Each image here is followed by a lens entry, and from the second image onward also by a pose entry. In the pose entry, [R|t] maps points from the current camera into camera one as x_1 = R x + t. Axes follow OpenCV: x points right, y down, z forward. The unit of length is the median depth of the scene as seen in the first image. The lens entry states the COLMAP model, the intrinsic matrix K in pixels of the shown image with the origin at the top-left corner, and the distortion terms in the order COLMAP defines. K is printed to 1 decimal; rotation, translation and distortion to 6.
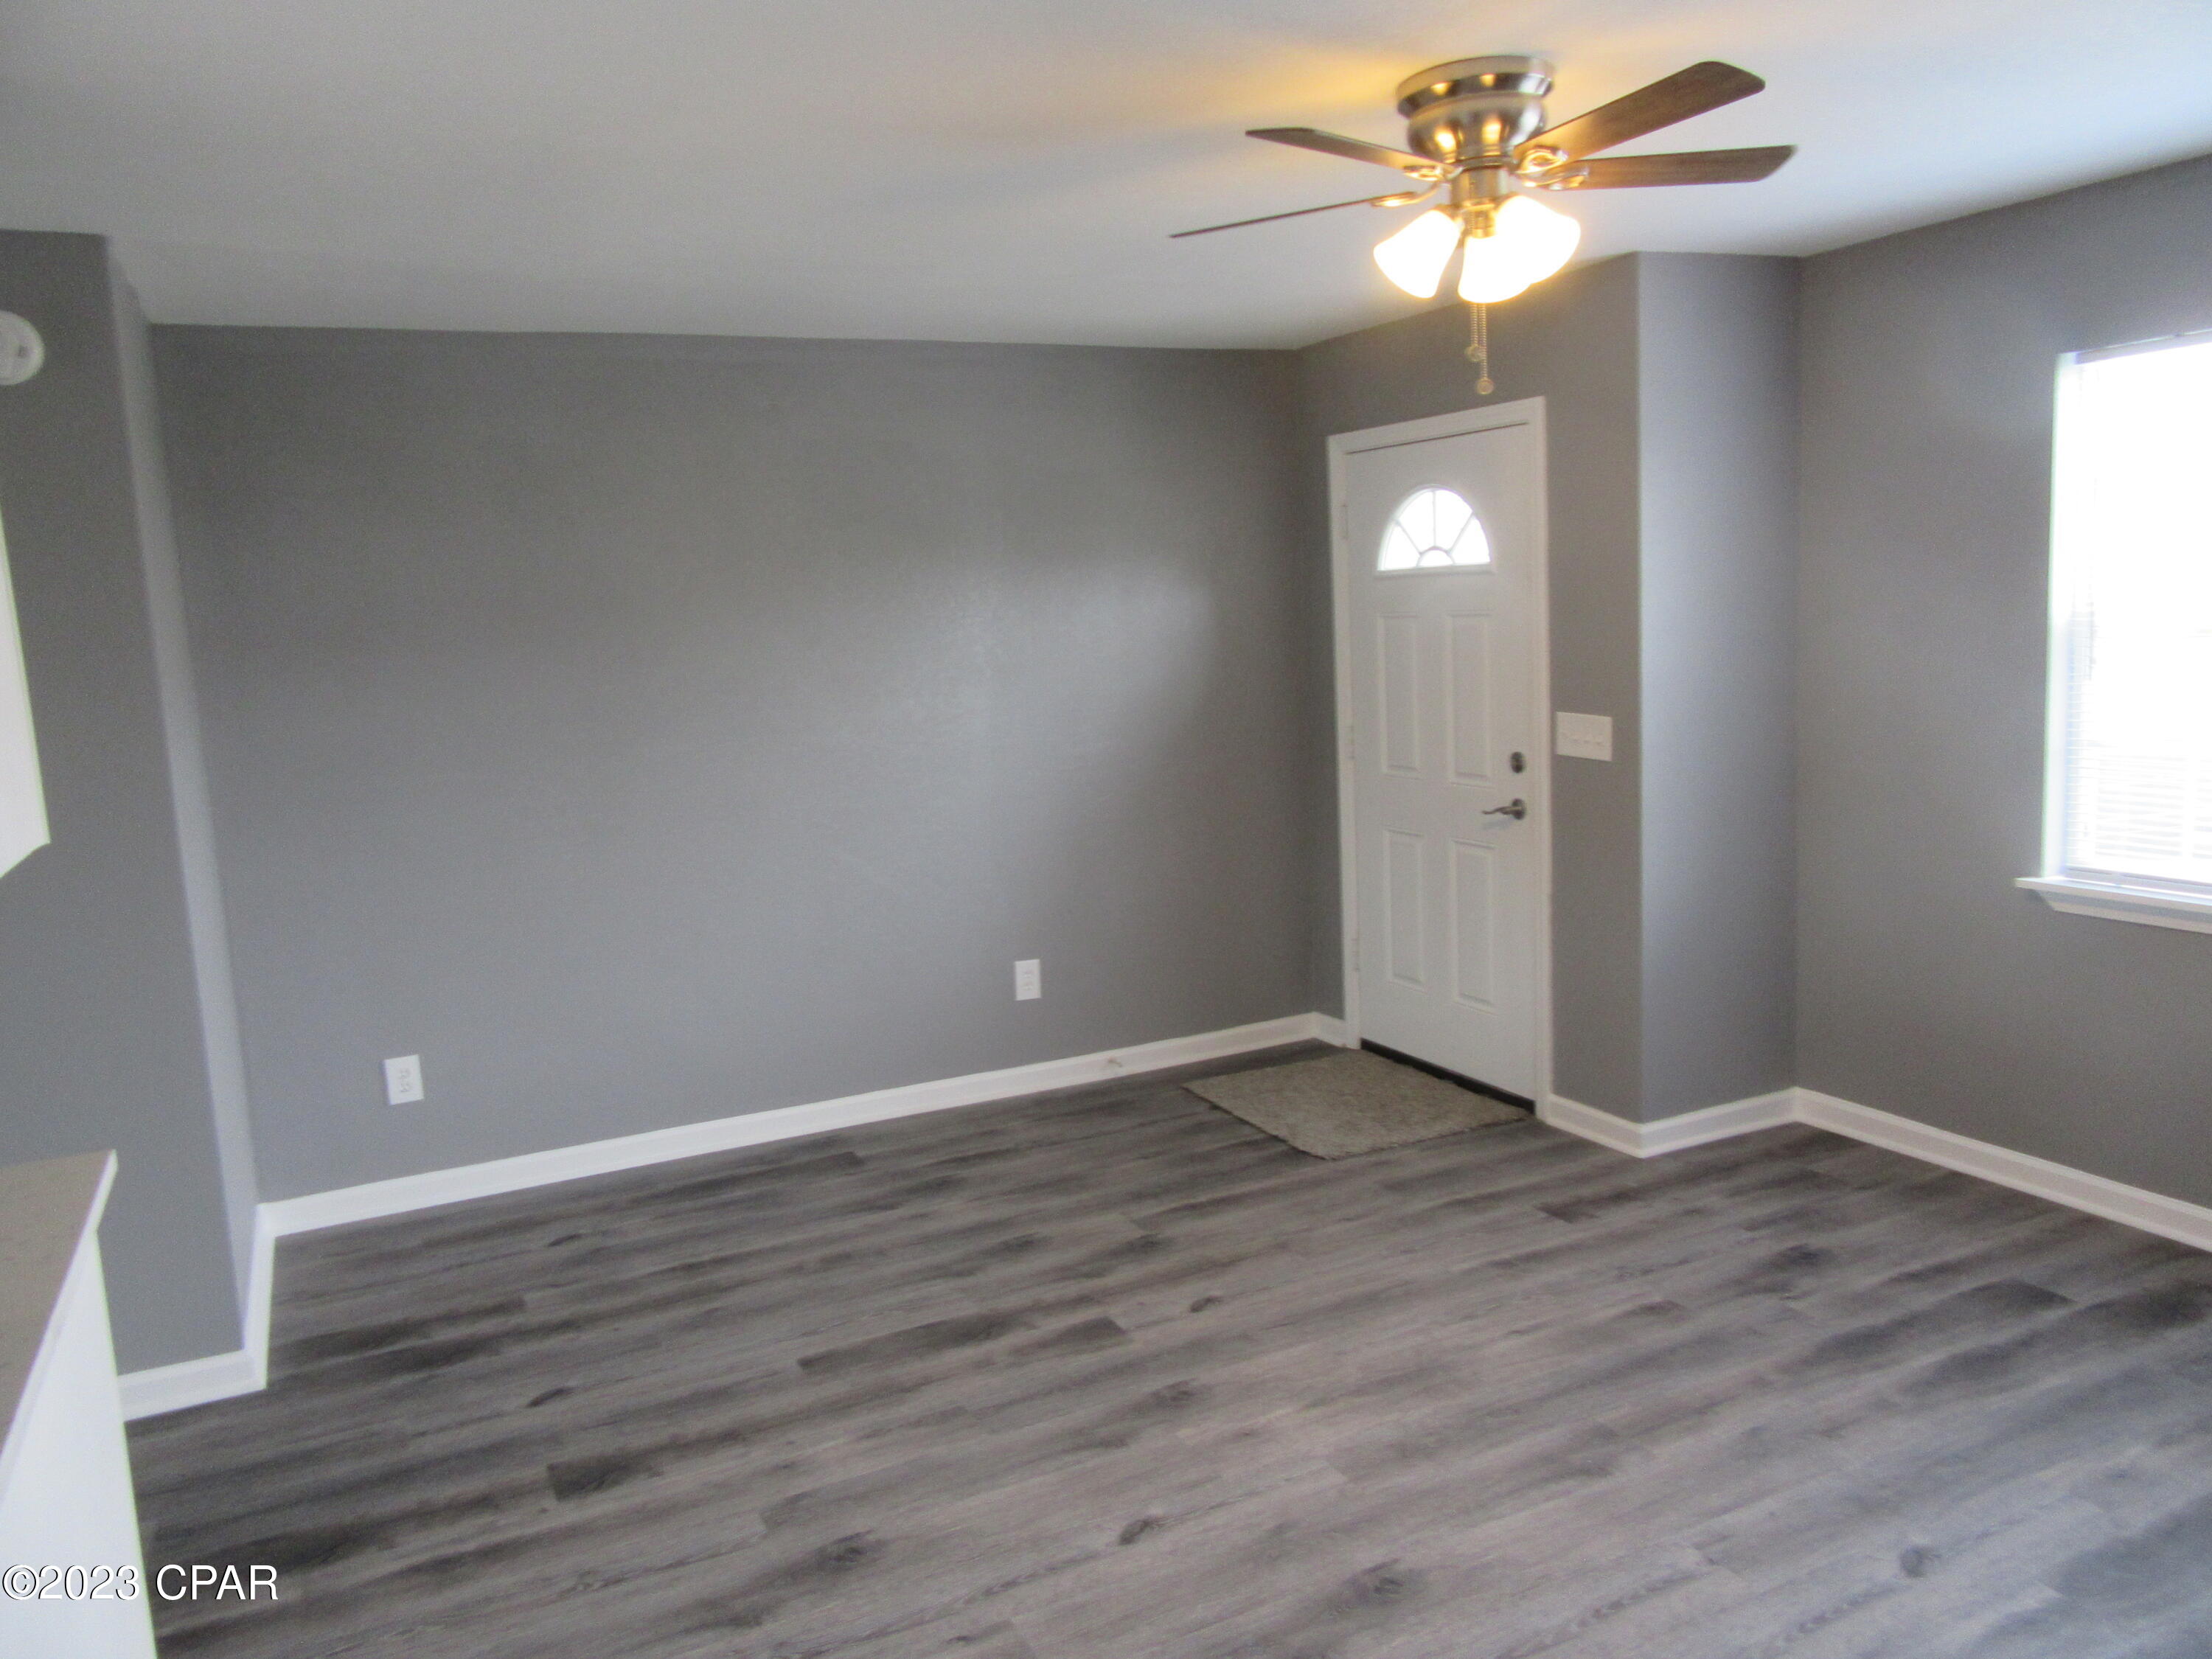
lens RADIAL K [[1629.2, 0, 1110.4], [0, 1629.2, 824.4], [0, 0, 1]] dist [-0.009222, 0.011688]
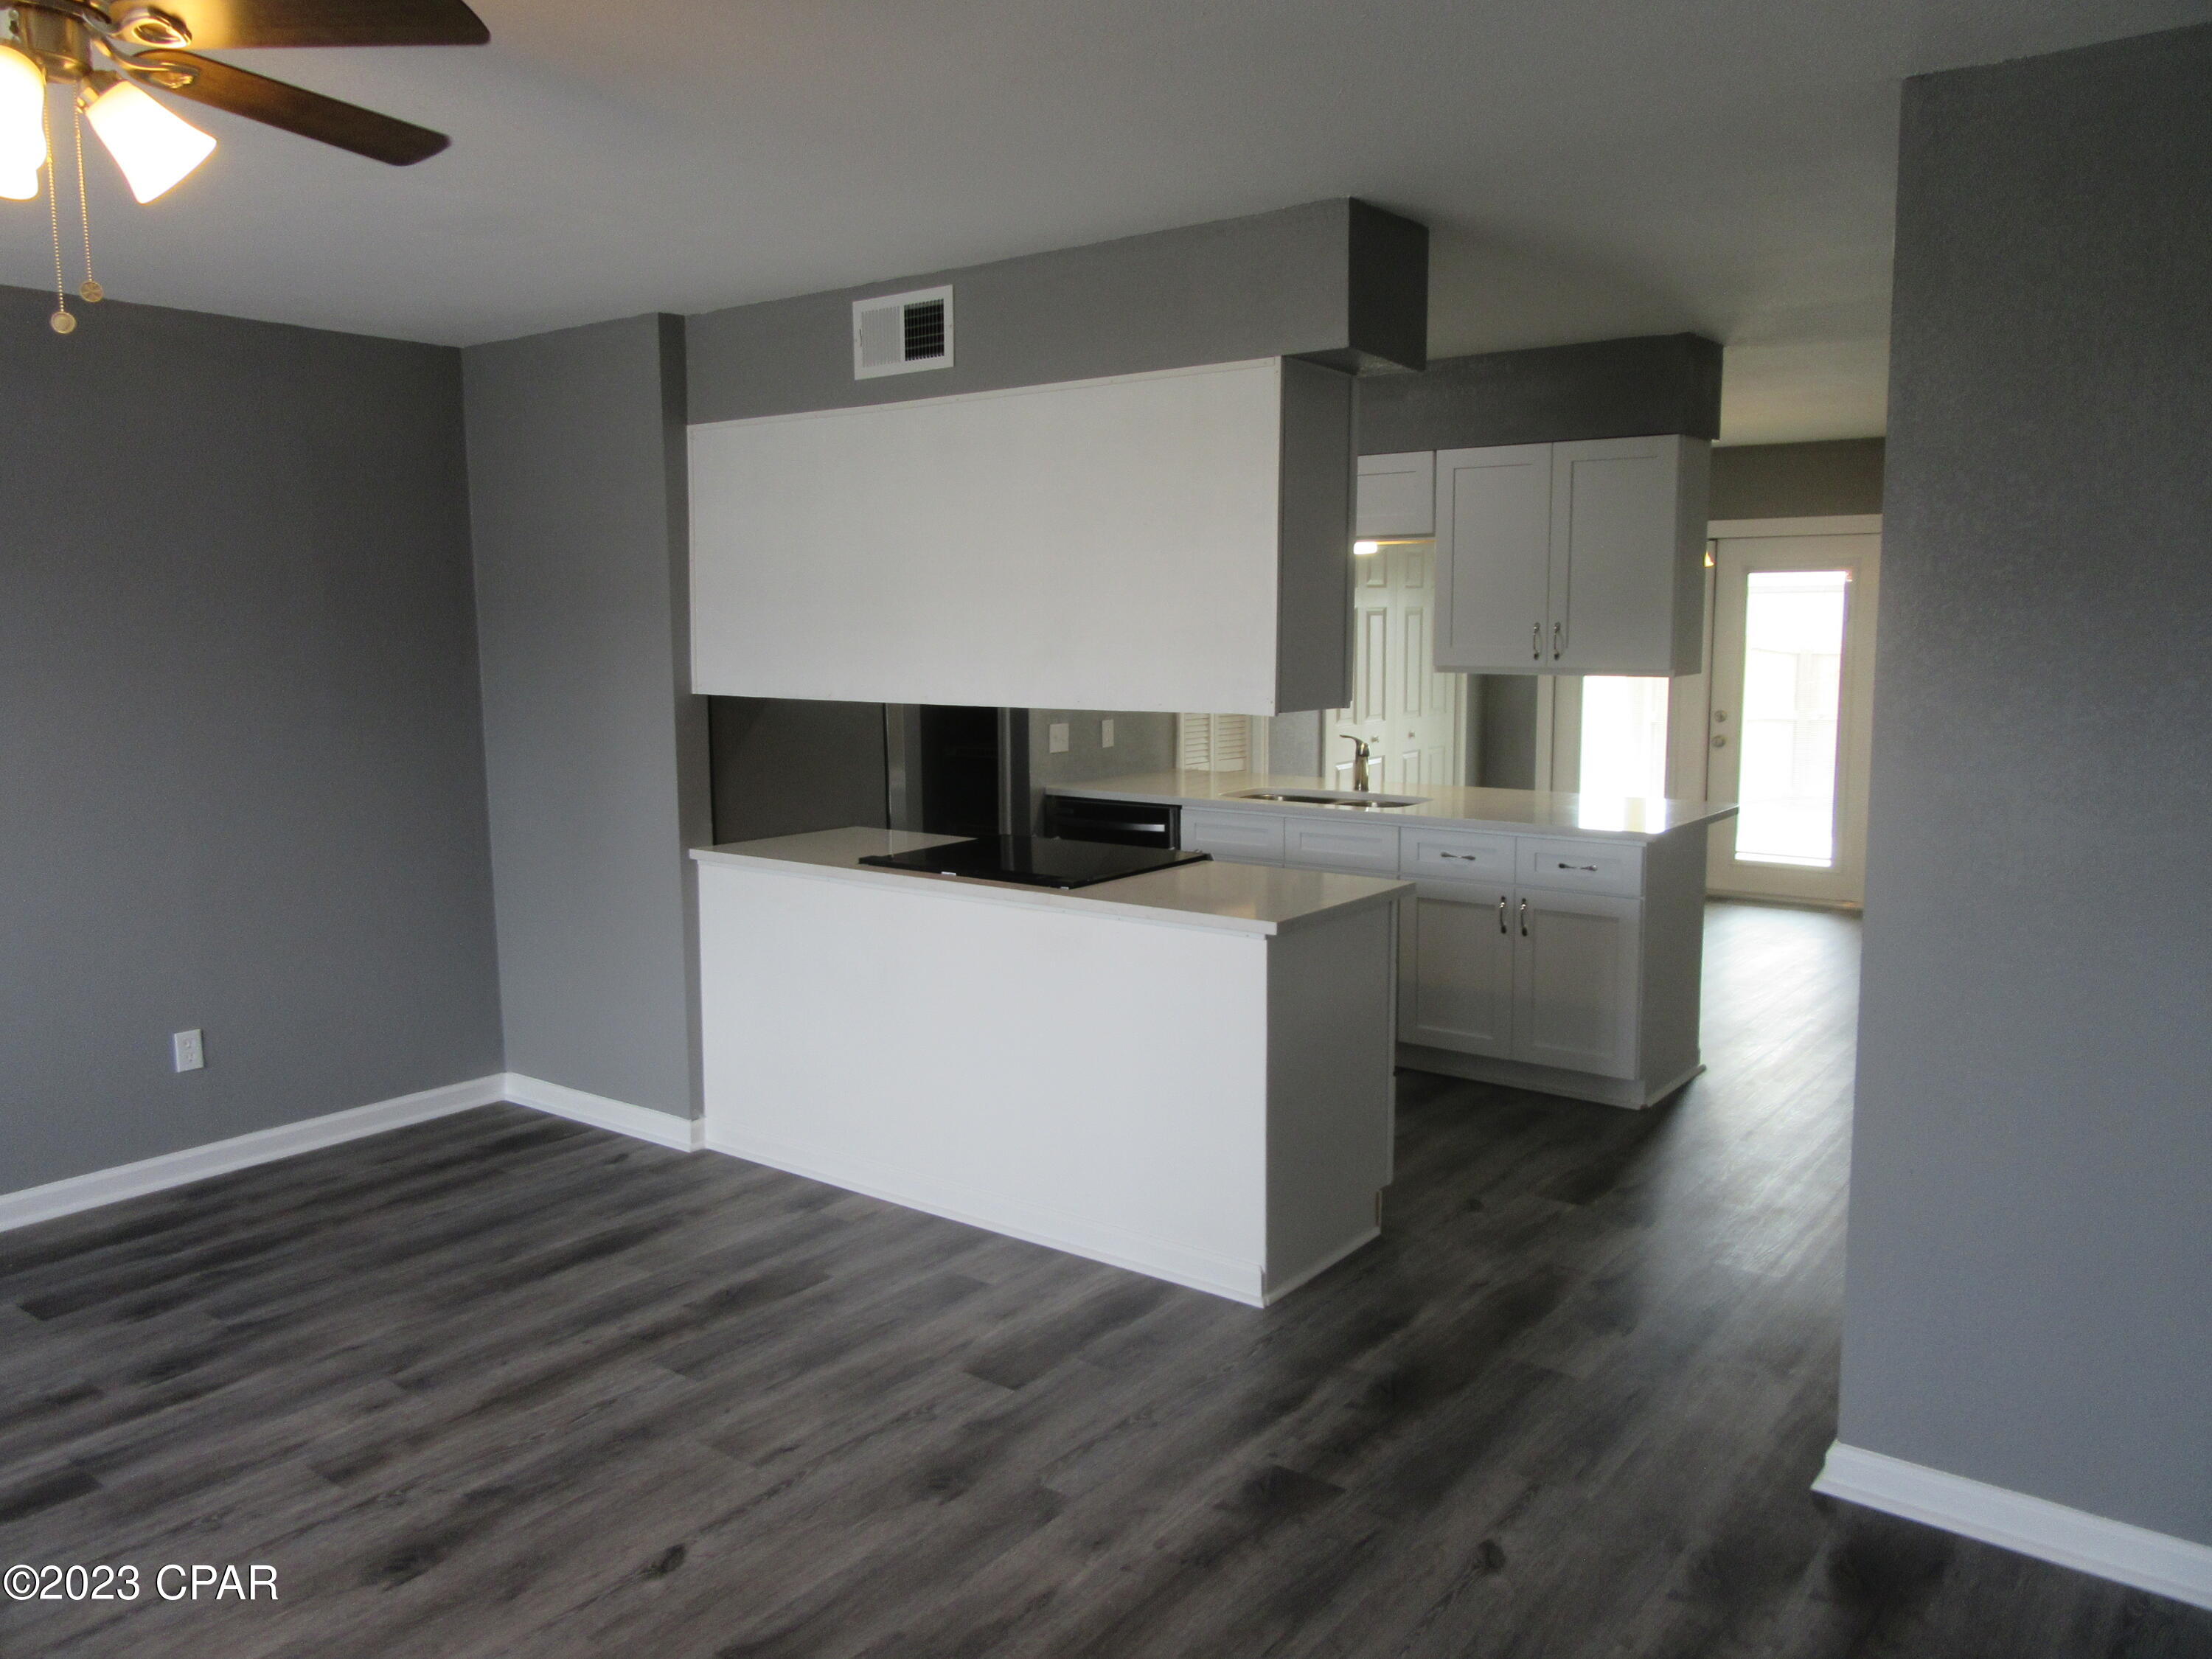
lens RADIAL K [[1629.2, 0, 1105.5], [0, 1629.2, 832.3], [0, 0, 1]] dist [-0.009222, 0.011688]
pose [[-0.893064, 0.115510, -0.434850, 0.120350], [-0.008094, 0.962203, 0.272213, -0.192137], [0.449857, 0.246623, -0.858374, 1.426718]]
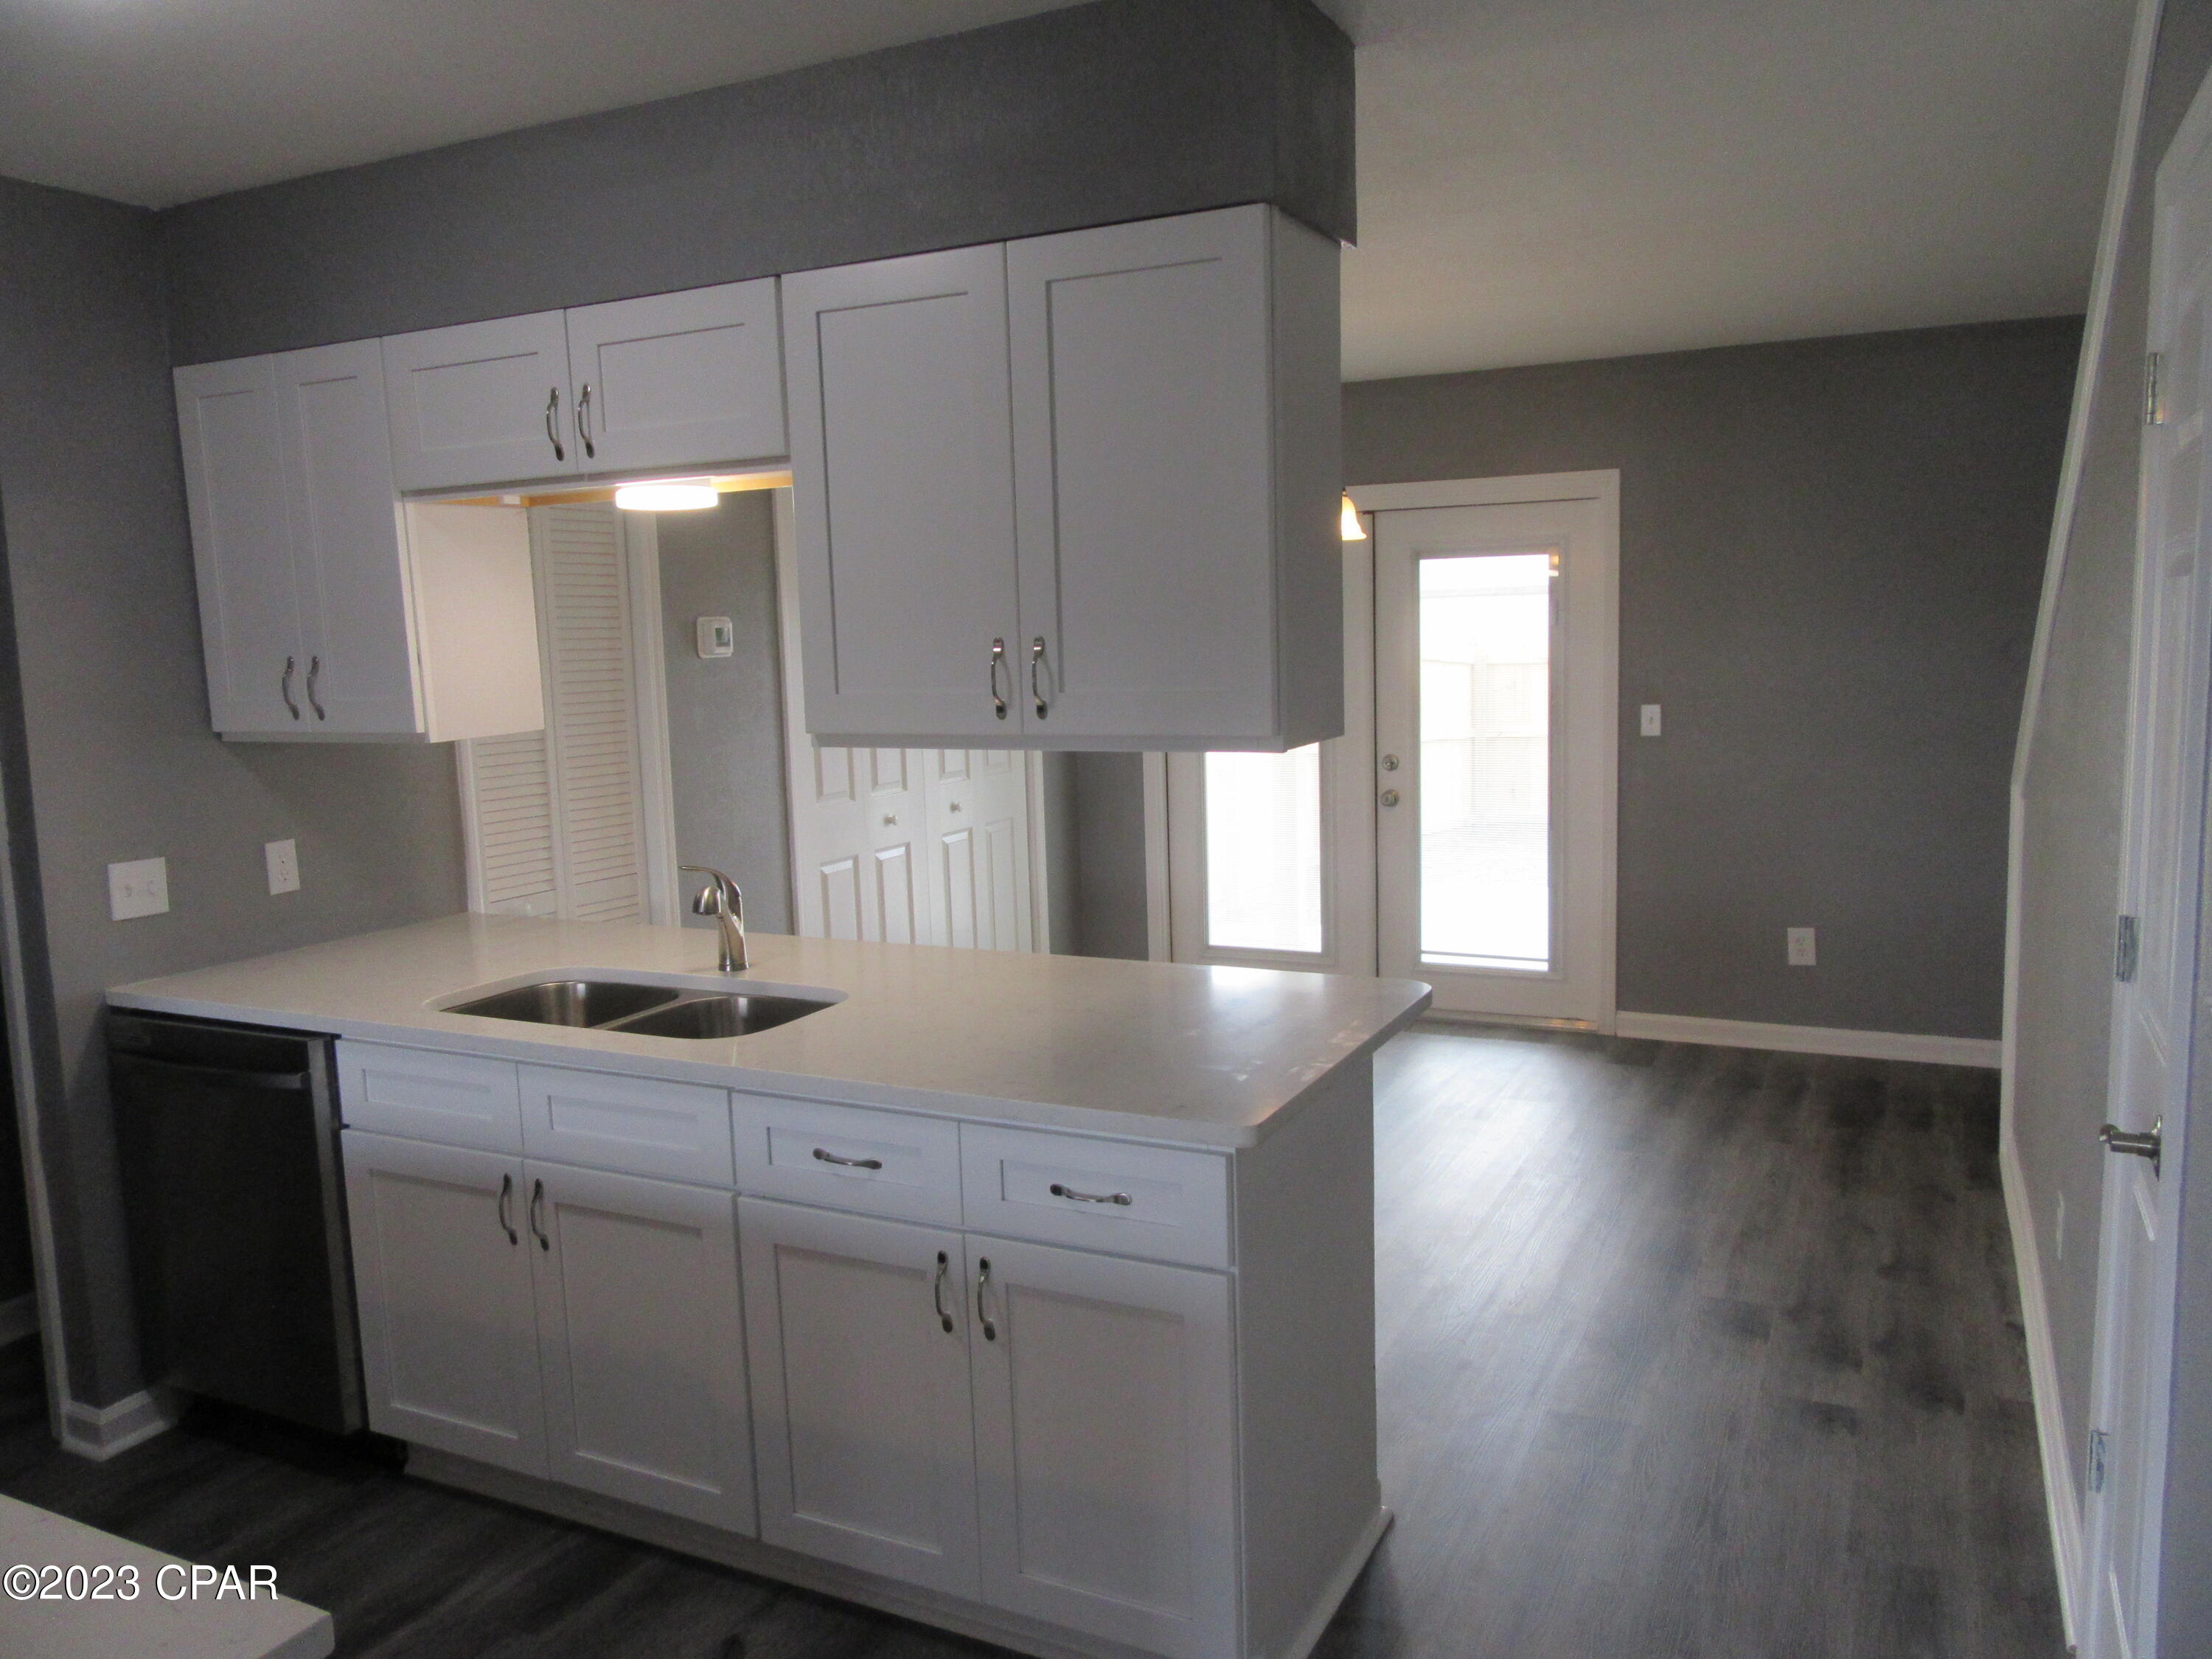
lens RADIAL K [[1629.2, 0, 1106.8], [0, 1629.2, 832.4], [0, 0, 1]] dist [-0.009222, 0.011688]
pose [[-0.792599, 0.148350, -0.591421, 0.101812], [-0.012759, 0.965704, 0.259332, -0.188724], [0.609610, 0.213093, -0.763523, 1.409984]]
